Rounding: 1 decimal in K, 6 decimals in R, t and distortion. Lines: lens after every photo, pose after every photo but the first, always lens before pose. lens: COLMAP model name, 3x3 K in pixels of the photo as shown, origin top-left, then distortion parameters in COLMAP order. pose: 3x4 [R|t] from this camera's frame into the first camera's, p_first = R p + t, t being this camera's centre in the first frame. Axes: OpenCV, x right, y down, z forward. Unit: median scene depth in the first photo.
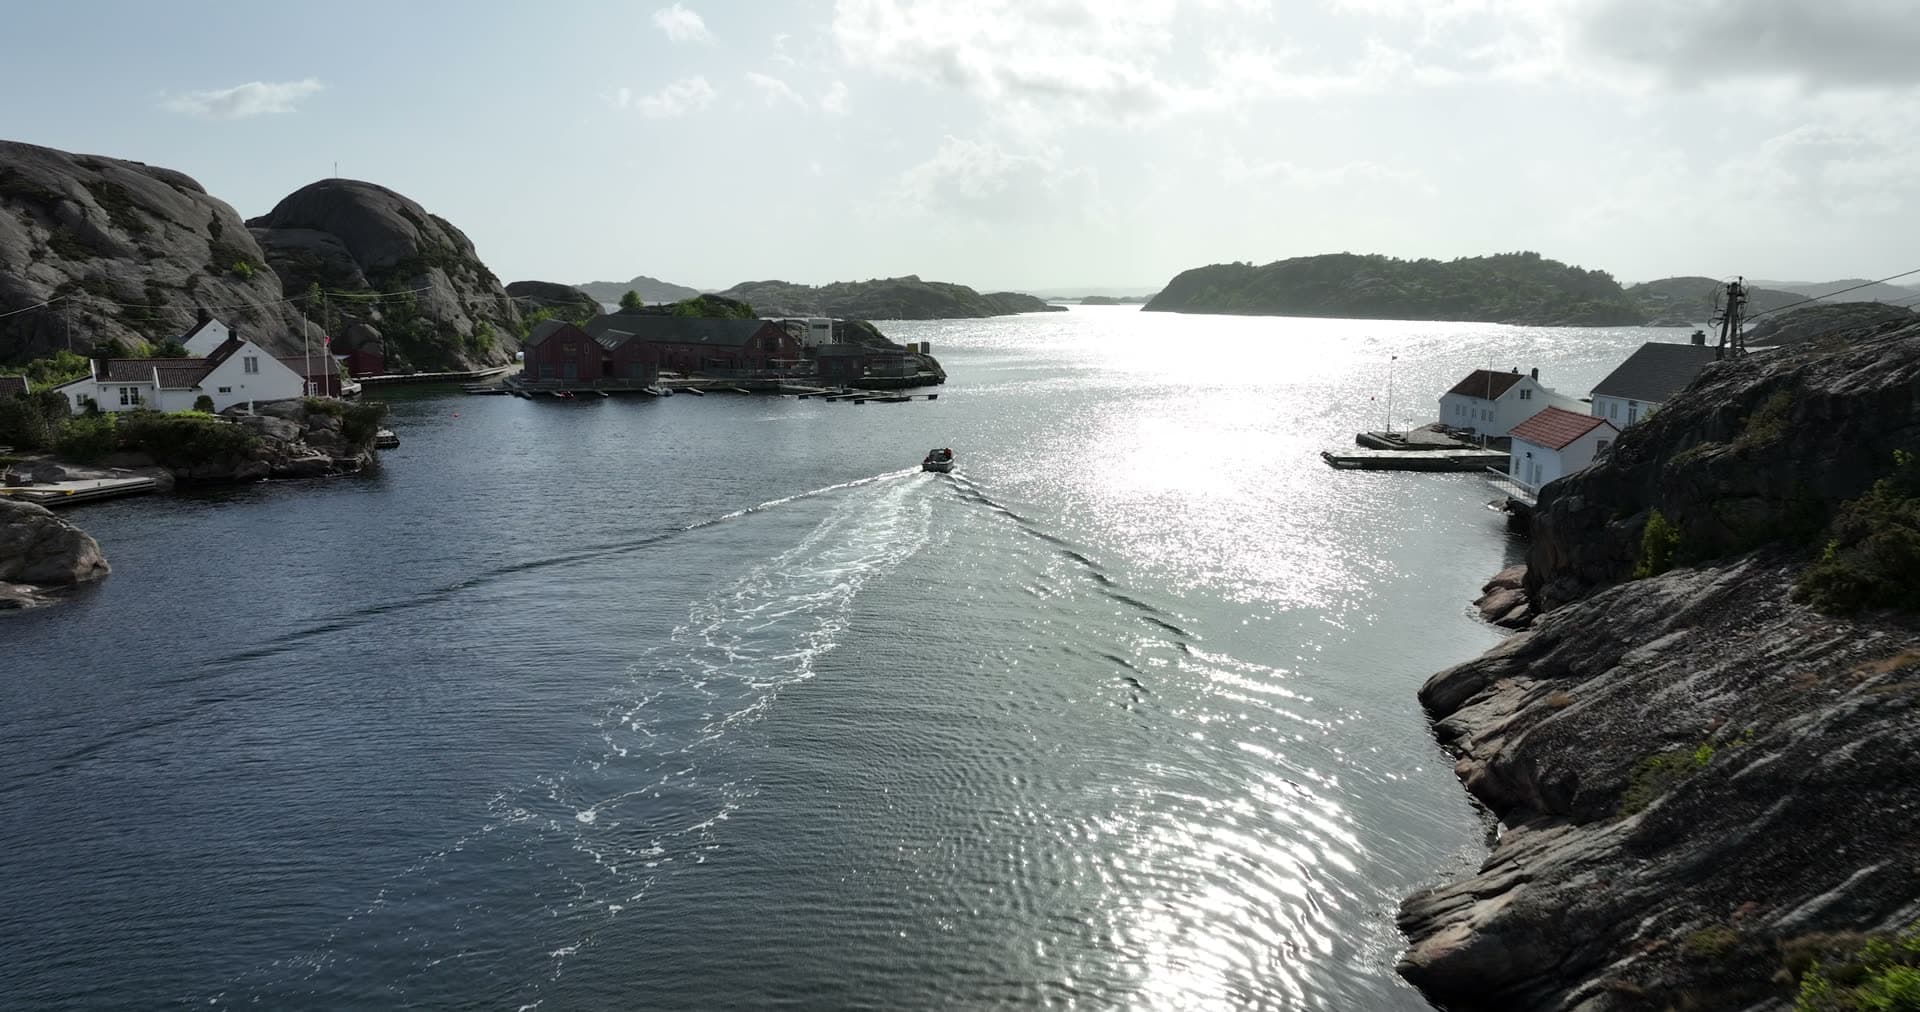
lens RADIAL K [[1344.0, 0, 960.0], [0, 1344.0, 506.0], [0, 0, 1]] dist [0.000300, 0.013125]
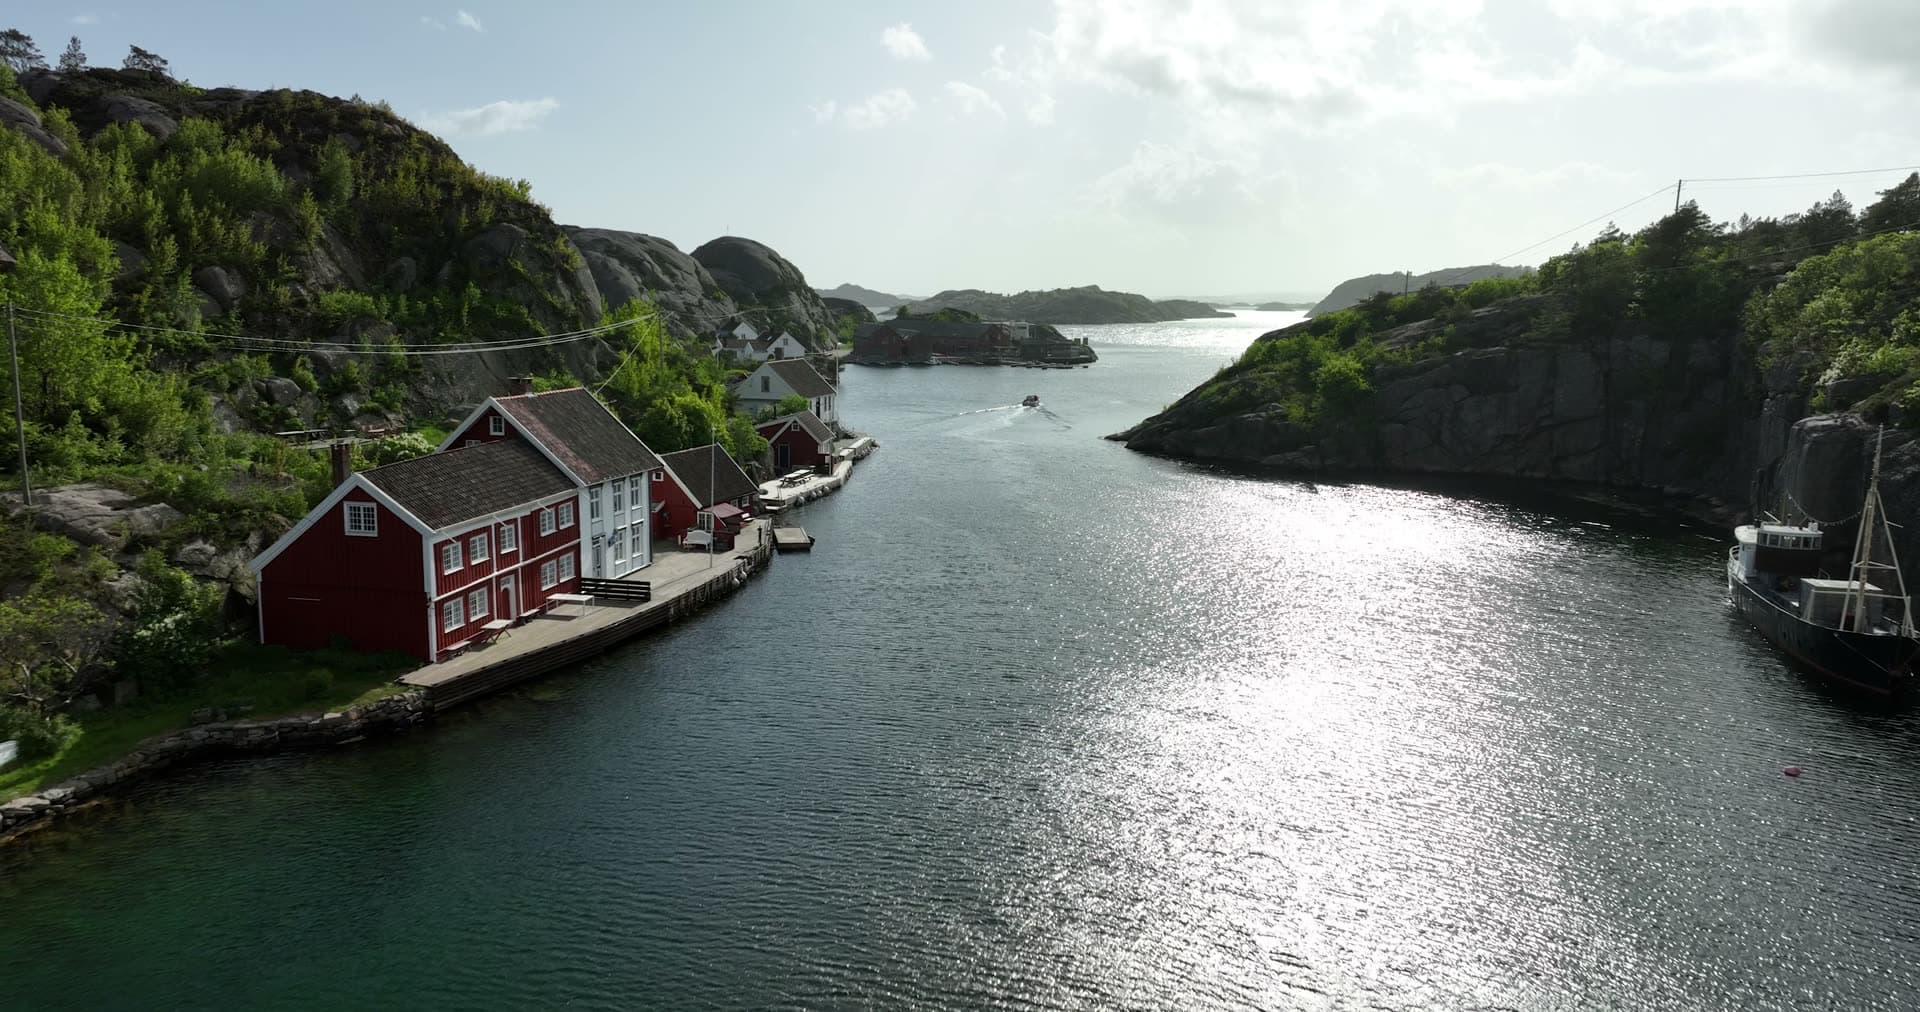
lens RADIAL K [[1344.0, 0, 960.0], [0, 1344.0, 506.0], [0, 0, 1]] dist [0.000300, 0.013125]
pose [[0.989969, 0.025146, -0.139030, 0.052814], [-0.025555, 0.999673, -0.001153, 0.083296], [0.138955, 0.004695, 0.990287, -0.605008]]
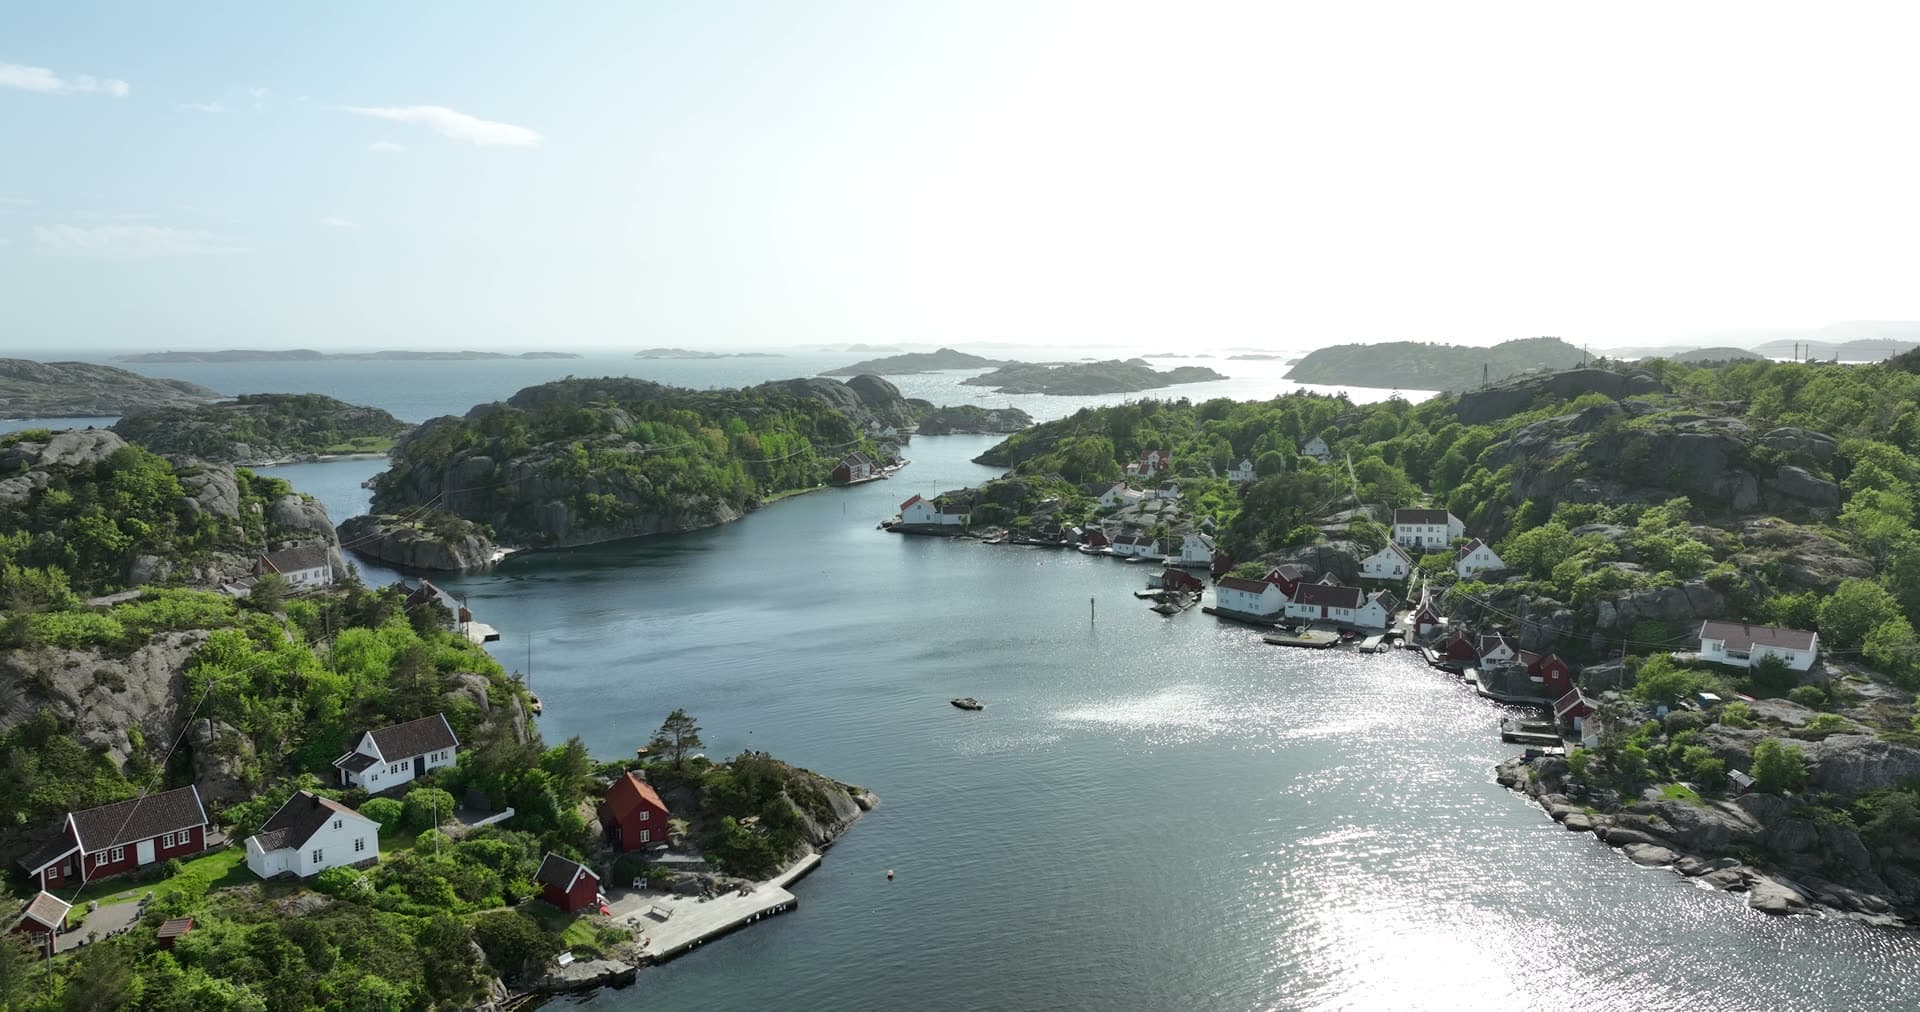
lens RADIAL K [[1344.0, 0, 960.0], [0, 1344.0, 506.0], [0, 0, 1]] dist [0.000300, 0.013125]
pose [[0.975303, 0.011032, -0.220595, 0.594837], [-0.017997, 0.999400, -0.029589, 0.216136], [0.220137, 0.032828, 0.974917, -2.506221]]
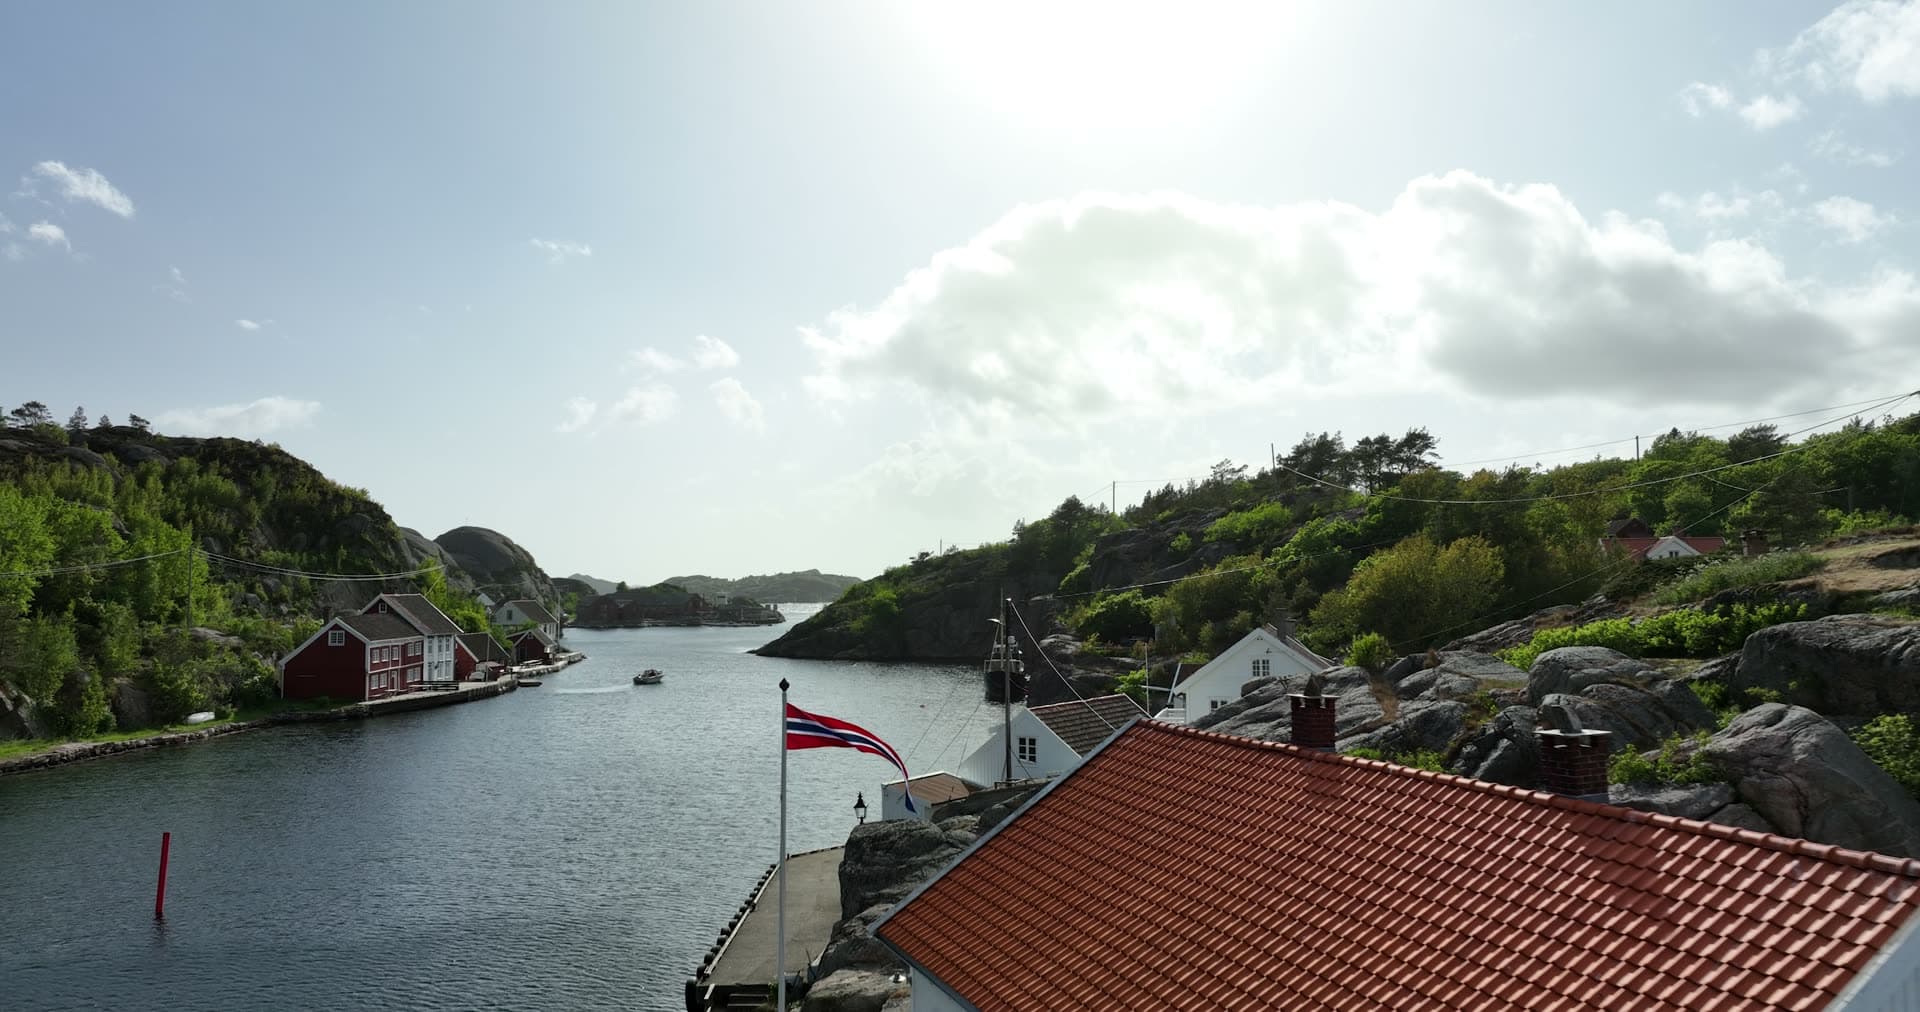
lens RADIAL K [[1344.0, 0, 960.0], [0, 1344.0, 506.0], [0, 0, 1]] dist [0.000300, 0.013125]
pose [[0.998527, -0.013216, 0.052617, 0.137565], [0.024127, 0.976861, -0.212512, 0.156150], [-0.048591, 0.213469, 0.975741, -0.933089]]
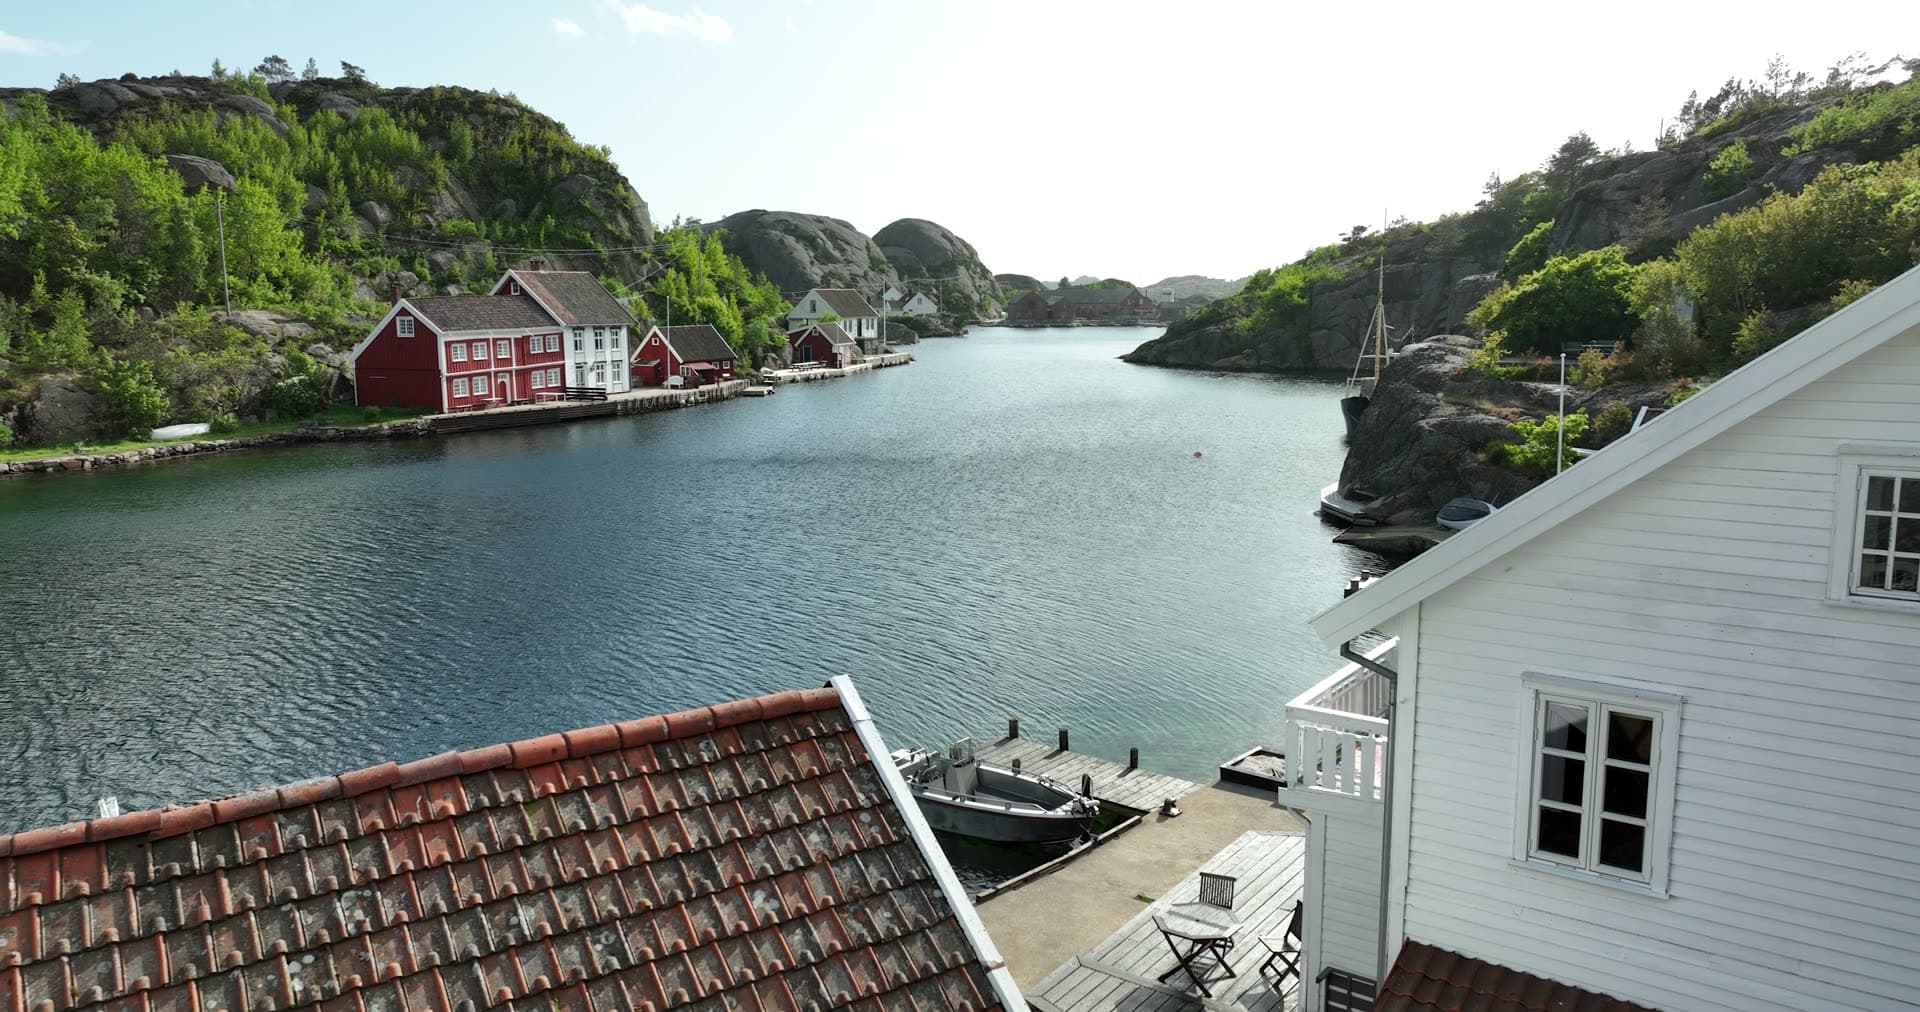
lens RADIAL K [[1344.0, 0, 960.0], [0, 1344.0, 506.0], [0, 0, 1]] dist [0.000300, 0.013125]
pose [[0.946866, 0.035844, -0.319625, 0.198224], [-0.035342, 0.999348, 0.007373, 0.131537], [0.319681, 0.004315, 0.947516, -0.708546]]
